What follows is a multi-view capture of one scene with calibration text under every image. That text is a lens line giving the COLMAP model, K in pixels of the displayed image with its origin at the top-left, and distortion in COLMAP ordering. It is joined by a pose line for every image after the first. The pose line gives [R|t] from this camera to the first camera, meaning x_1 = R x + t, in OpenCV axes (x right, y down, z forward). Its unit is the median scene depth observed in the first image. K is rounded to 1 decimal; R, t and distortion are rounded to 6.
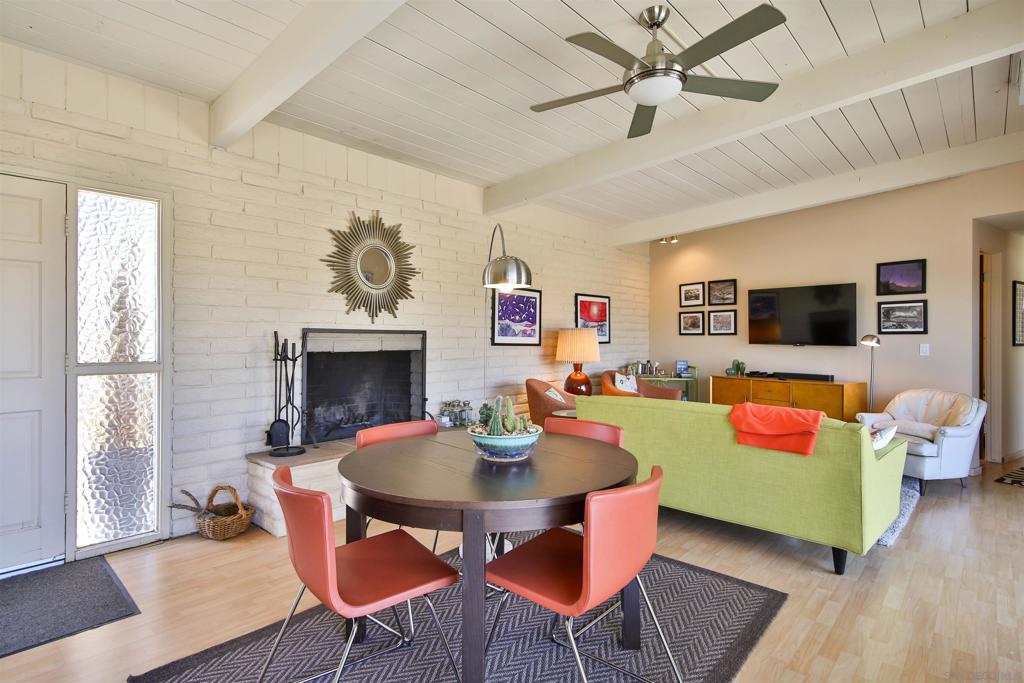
lens RADIAL K [[520.9, 0, 509.9], [0, 520.9, 337.3], [0, 0, 1]] dist [0.002256, 0.001062]
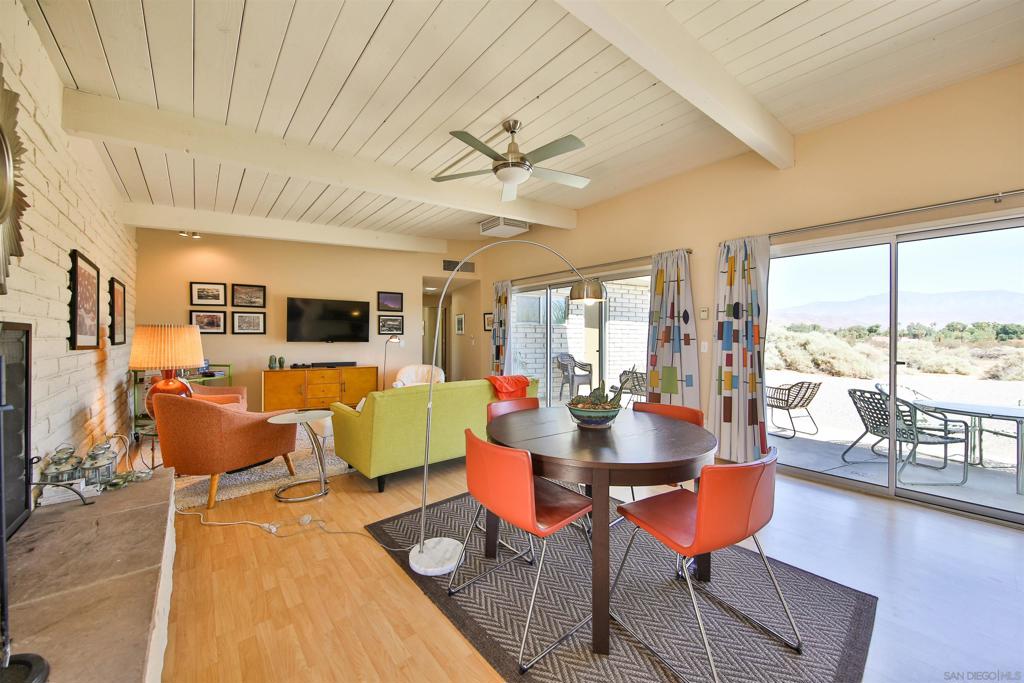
lens RADIAL K [[375.3, 0, 512.0], [0, 375.3, 341.5], [0, 0, 1]] dist [0.000524, -0.000018]
pose [[0.128109, -0.014174, 0.991659, -0.409293], [-0.004265, 0.999881, 0.014843, -0.003572], [-0.991751, -0.006131, 0.128033, 0.434626]]
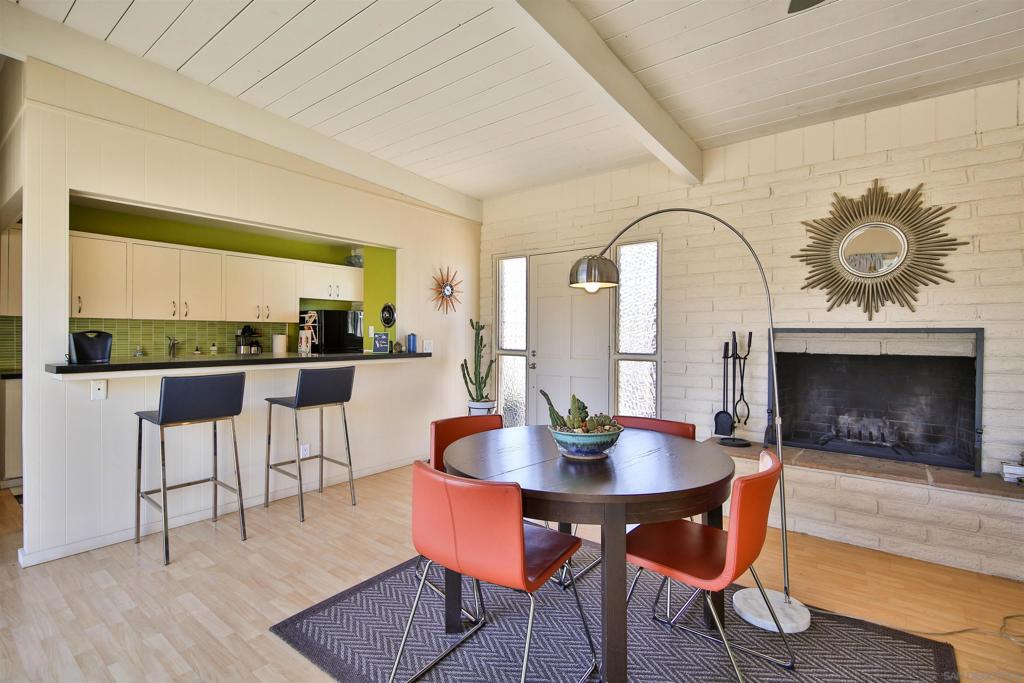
lens RADIAL K [[486.1, 0, 508.2], [0, 486.1, 338.1], [0, 0, 1]] dist [0.002156, -0.000098]
pose [[0.061434, 0.003659, -0.998104, 0.371200], [-0.003318, 0.999989, 0.003461, 0.000119], [0.998106, 0.003099, 0.061446, 0.315726]]
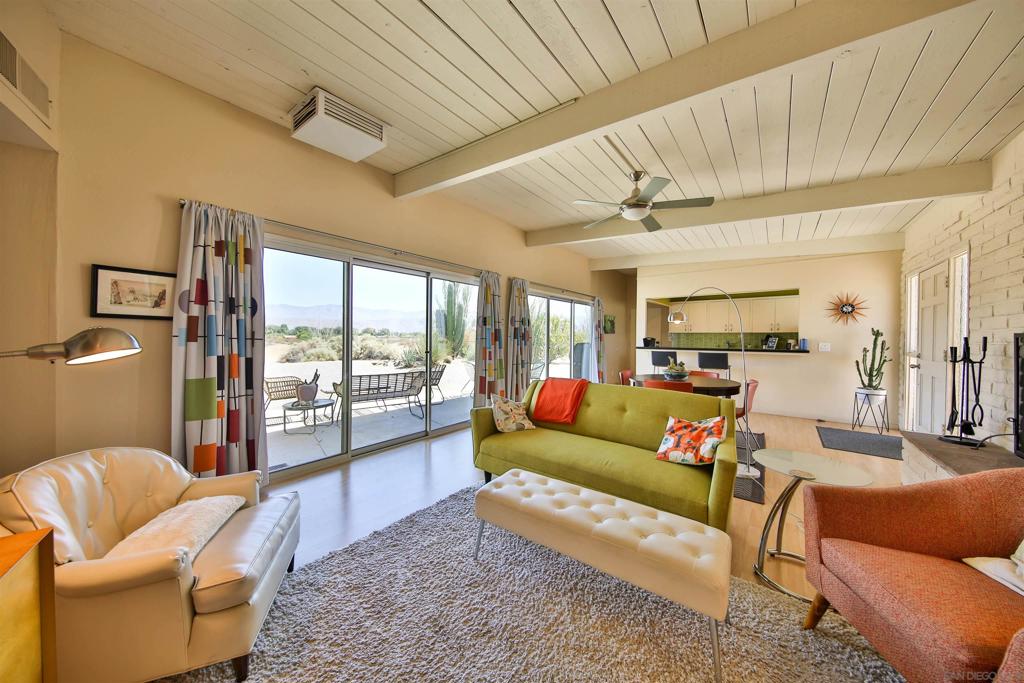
lens RADIAL K [[326.2, 0, 512.0], [0, 326.2, 341.5], [0, 0, 1]] dist [0.000232, 0.000003]
pose [[-0.998348, -0.007194, -0.057006, 0.410044], [-0.007971, 0.999878, 0.013414, -0.002011], [0.056903, 0.013846, -0.998284, 1.117721]]
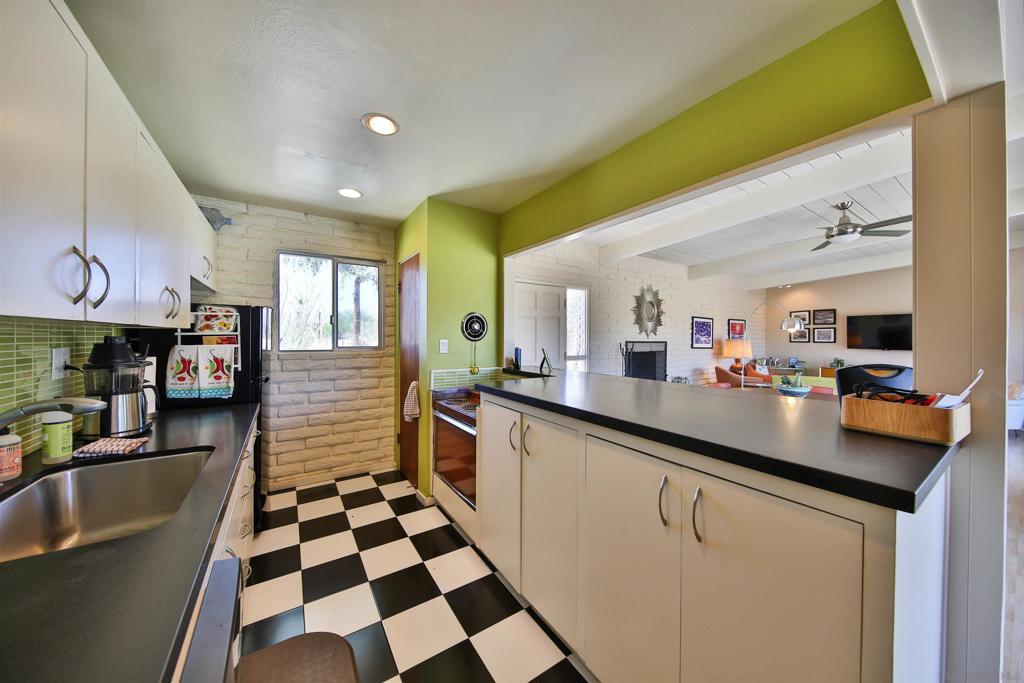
lens RADIAL K [[339.6, 0, 513.4], [0, 339.6, 338.8], [0, 0, 1]] dist [0.000601, -0.000046]
pose [[0.968591, 0.003038, -0.248641, -0.362668], [-0.002603, 0.999994, 0.002079, -0.020849], [0.248646, -0.001366, 0.968594, -0.377434]]
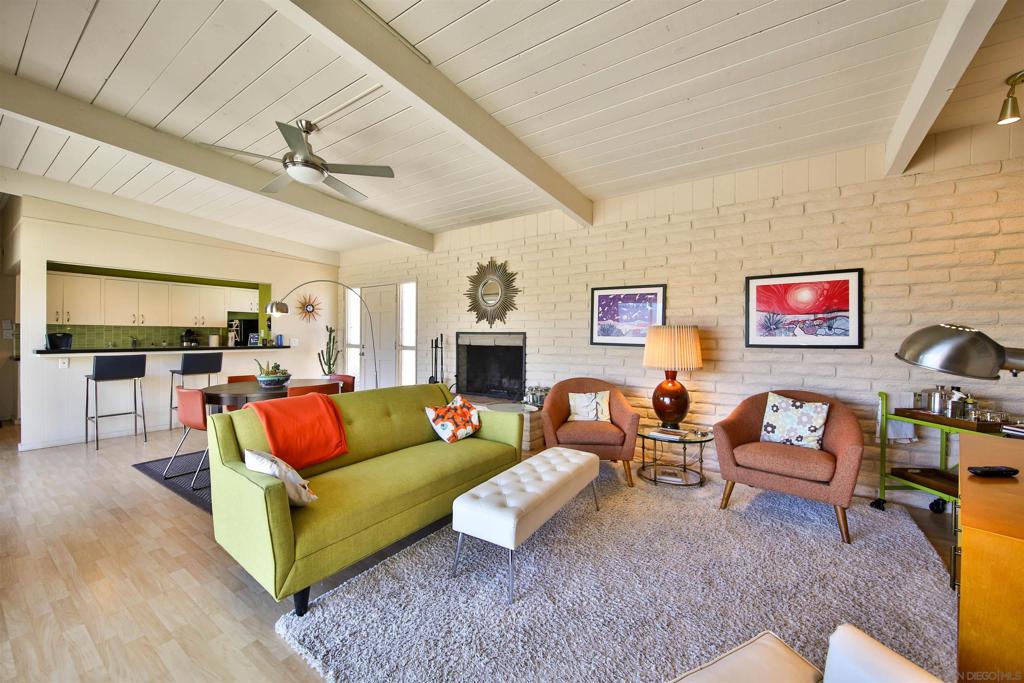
lens RADIAL K [[395.0, 0, 511.1], [0, 395.0, 337.9], [0, 0, 1]] dist [0.001083, -0.000734]
pose [[0.131675, 0.001078, -0.991292, 0.763826], [-0.005196, 0.999986, 0.000397, 0.001958], [0.991279, 0.005098, 0.131679, 0.730852]]
